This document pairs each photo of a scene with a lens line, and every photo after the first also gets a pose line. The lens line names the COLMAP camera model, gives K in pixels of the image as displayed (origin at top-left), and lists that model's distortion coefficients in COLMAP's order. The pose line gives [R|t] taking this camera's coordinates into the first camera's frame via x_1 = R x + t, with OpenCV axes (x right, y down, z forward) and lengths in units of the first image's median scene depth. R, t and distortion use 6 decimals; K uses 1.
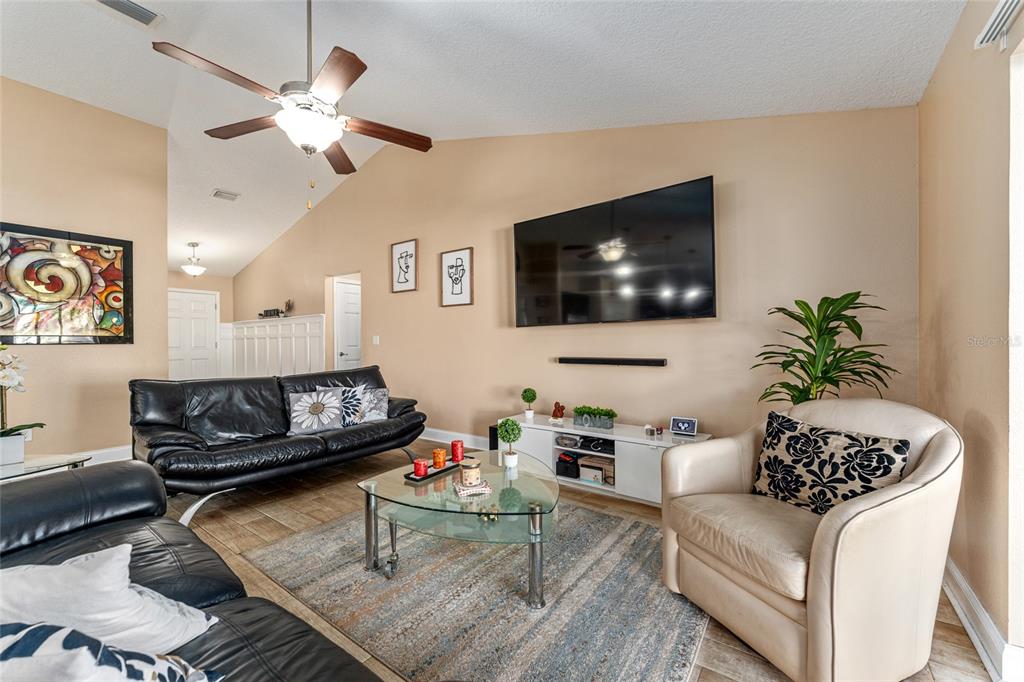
lens RADIAL K [[408.2, 0, 509.7], [0, 408.2, 342.2], [0, 0, 1]] dist [-0.001494, 0.000007]
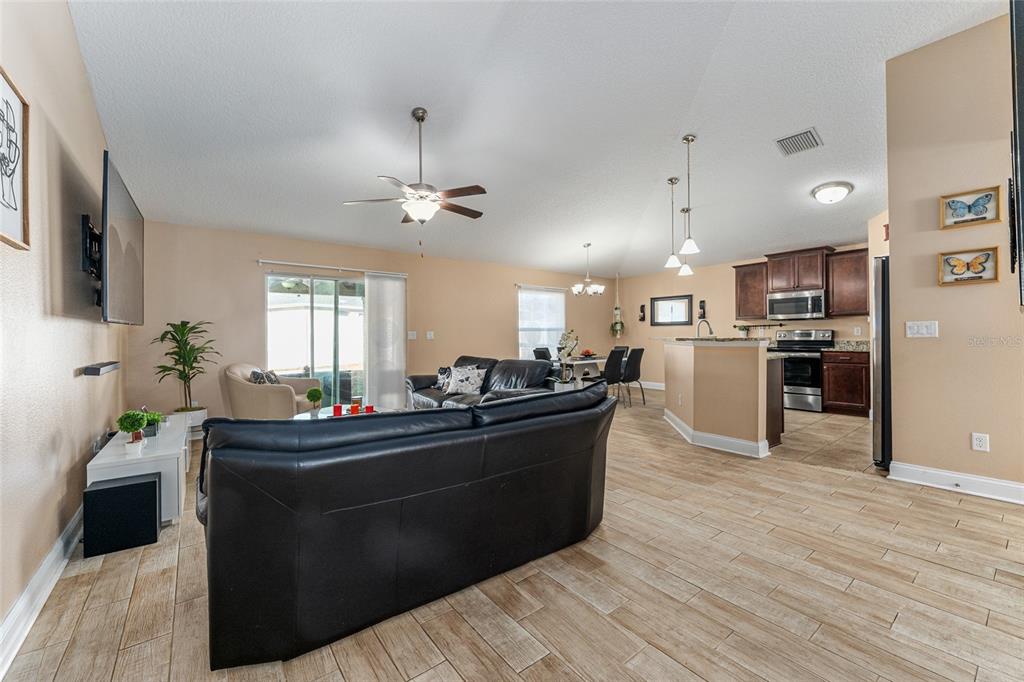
lens RADIAL K [[411.0, 0, 508.9], [0, 411.0, 336.2], [0, 0, 1]] dist [0.000821, -0.000189]
pose [[-0.960649, 0.019068, 0.277110, -0.718296], [0.019549, 0.999808, -0.001027, -0.002350], [-0.277076, 0.004430, -0.960838, 1.408052]]
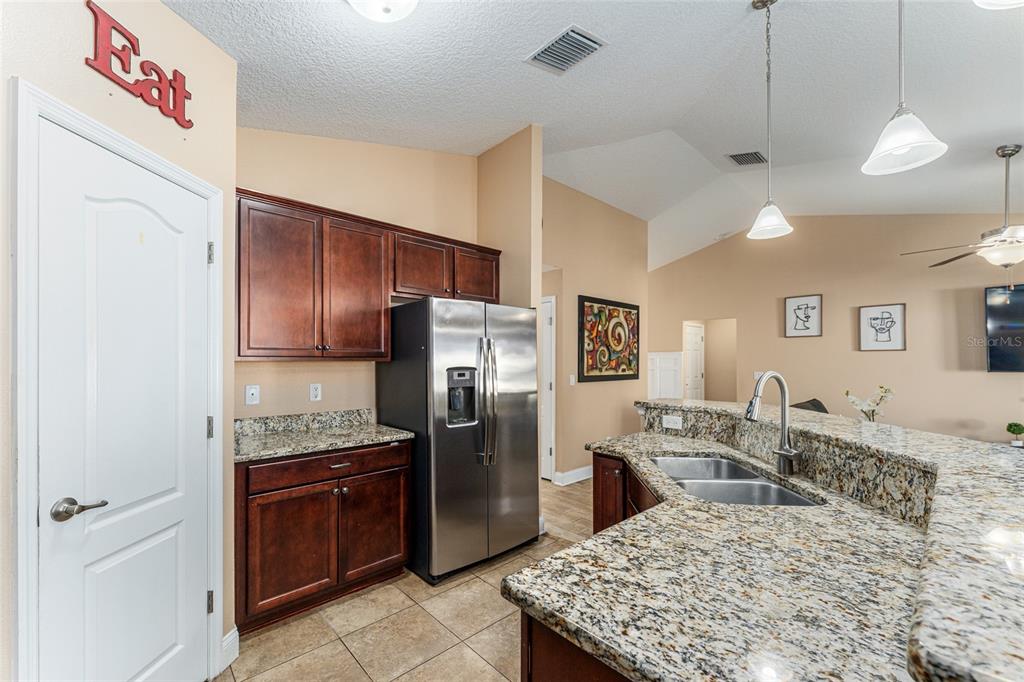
lens RADIAL K [[412.4, 0, 512.6], [0, 412.4, 358.6], [0, 0, 1]] dist [-0.000240, -0.000151]
pose [[0.981064, 0.006811, -0.193565, -1.129264], [-0.008752, 0.999920, -0.009176, -0.052429], [0.193487, 0.010697, 0.981045, -0.486737]]
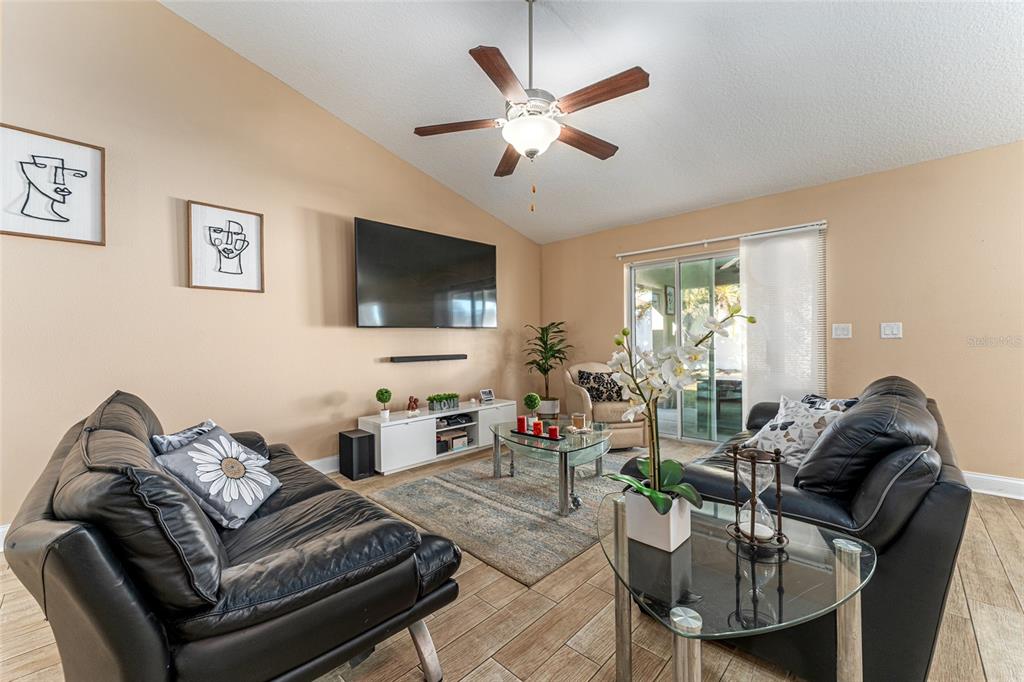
lens RADIAL K [[408.2, 0, 509.7], [0, 408.2, 342.2], [0, 0, 1]] dist [-0.001494, 0.000007]
pose [[0.126002, 0.005349, 0.992016, -0.860672], [0.011628, 0.999909, -0.006868, 0.008080], [-0.991962, 0.012401, 0.125928, 0.526889]]
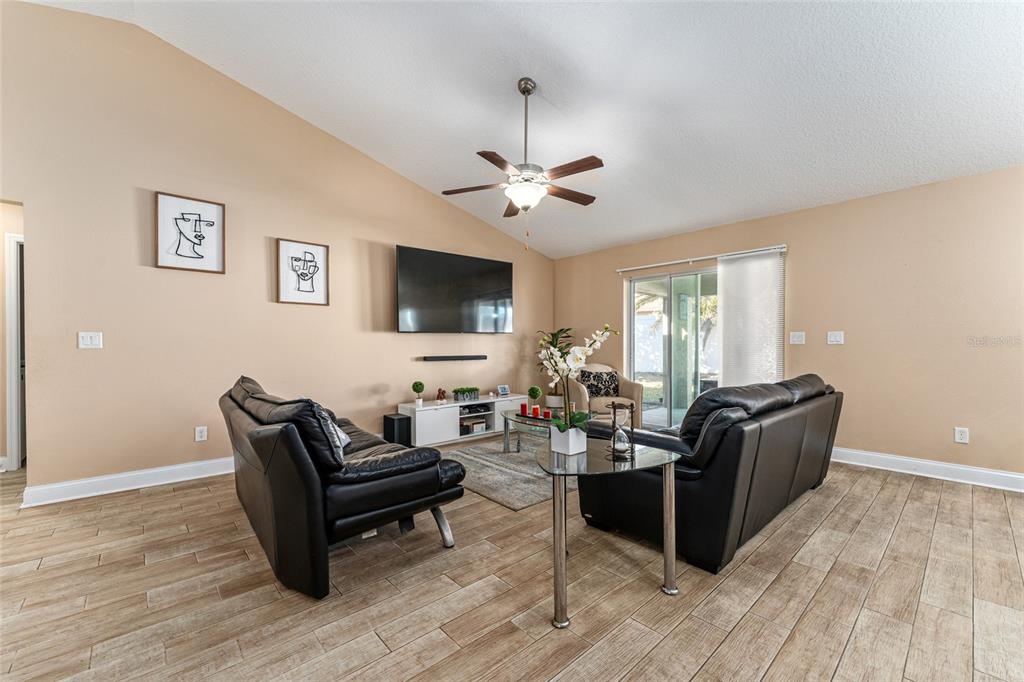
lens RADIAL K [[417.2, 0, 512.0], [0, 417.2, 348.5], [0, 0, 1]] dist [0.000168, -0.000216]
pose [[0.197438, 0.001182, 0.980315, -1.091623], [0.002879, 0.999994, -0.001786, 0.012703], [-0.980311, 0.003175, 0.197433, 0.430717]]
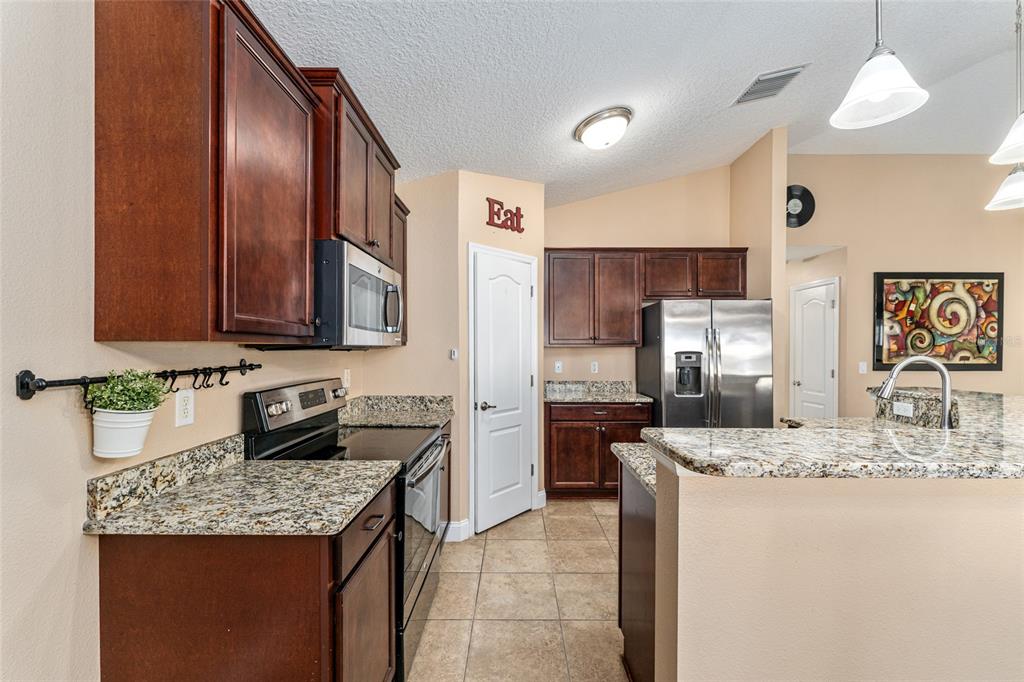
lens RADIAL K [[412.5, 0, 514.3], [0, 412.5, 347.8], [0, 0, 1]] dist [0.000735, -0.000013]
pose [[0.587516, 0.010054, -0.809150, -0.844780], [-0.008280, 0.999945, 0.006412, -0.054467], [0.809170, 0.002932, 0.587567, -0.660251]]
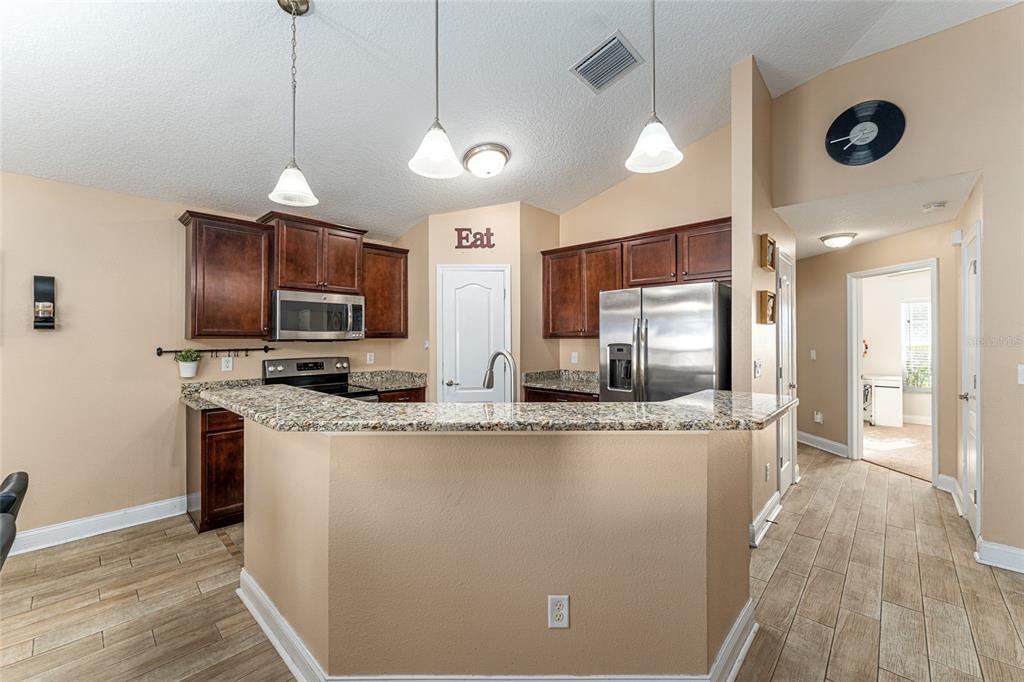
lens RADIAL K [[411.0, 0, 508.9], [0, 411.0, 336.2], [0, 0, 1]] dist [0.000821, -0.000189]
pose [[-0.115750, 0.003540, -0.993272, -0.471813], [0.000462, 0.999994, 0.003510, -0.062593], [0.993278, -0.000053, -0.115751, 0.037397]]
